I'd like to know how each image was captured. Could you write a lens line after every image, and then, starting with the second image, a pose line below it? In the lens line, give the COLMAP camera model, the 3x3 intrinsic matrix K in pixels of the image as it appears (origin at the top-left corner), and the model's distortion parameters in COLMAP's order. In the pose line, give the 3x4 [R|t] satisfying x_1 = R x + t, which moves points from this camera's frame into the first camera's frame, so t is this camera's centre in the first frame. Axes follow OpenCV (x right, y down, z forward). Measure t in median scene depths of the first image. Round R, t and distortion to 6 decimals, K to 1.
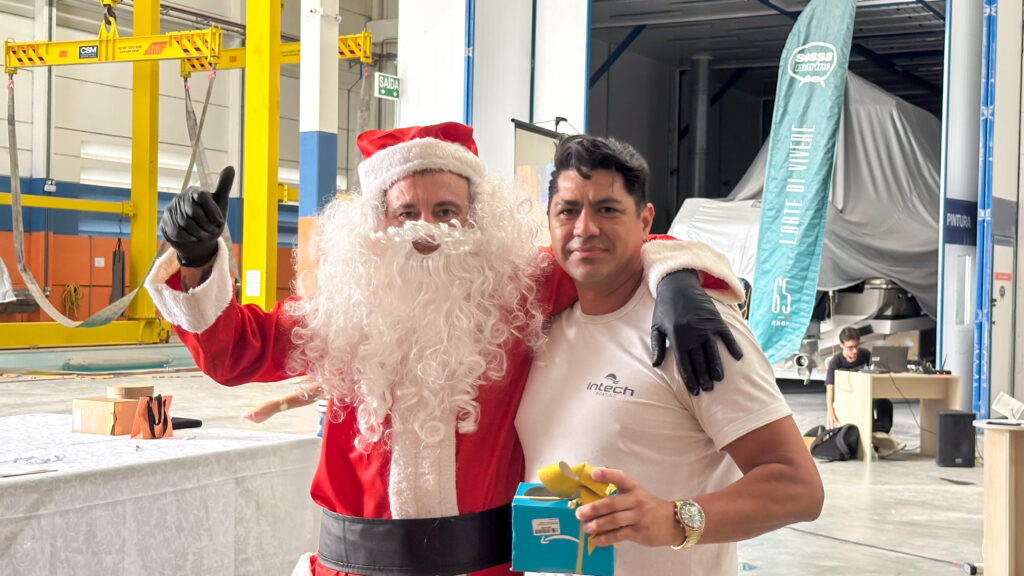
lens RADIAL K [[1584.3, 0, 484.5], [0, 1584.3, 285.9], [0, 0, 1]] dist [0.167672, -0.090154]
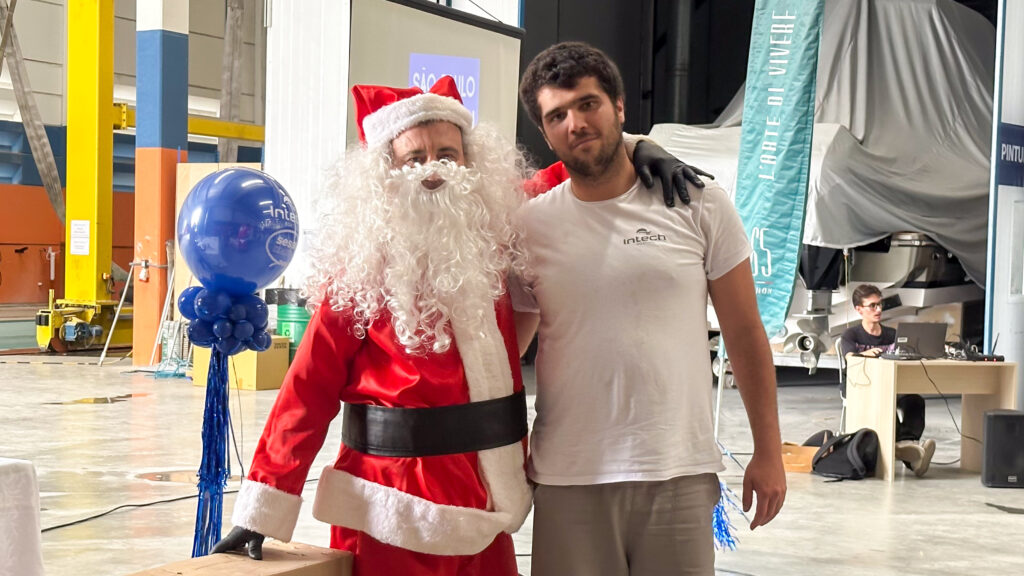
lens RADIAL K [[1858.1, 0, 531.3], [0, 1858.1, 328.6], [0, 0, 1]] dist [0.174227, -0.079433]
pose [[0.999254, 0.002440, 0.038538, 0.036433], [-0.003956, 0.999219, 0.039328, 0.006389], [-0.038411, -0.039451, 0.998483, 0.132973]]
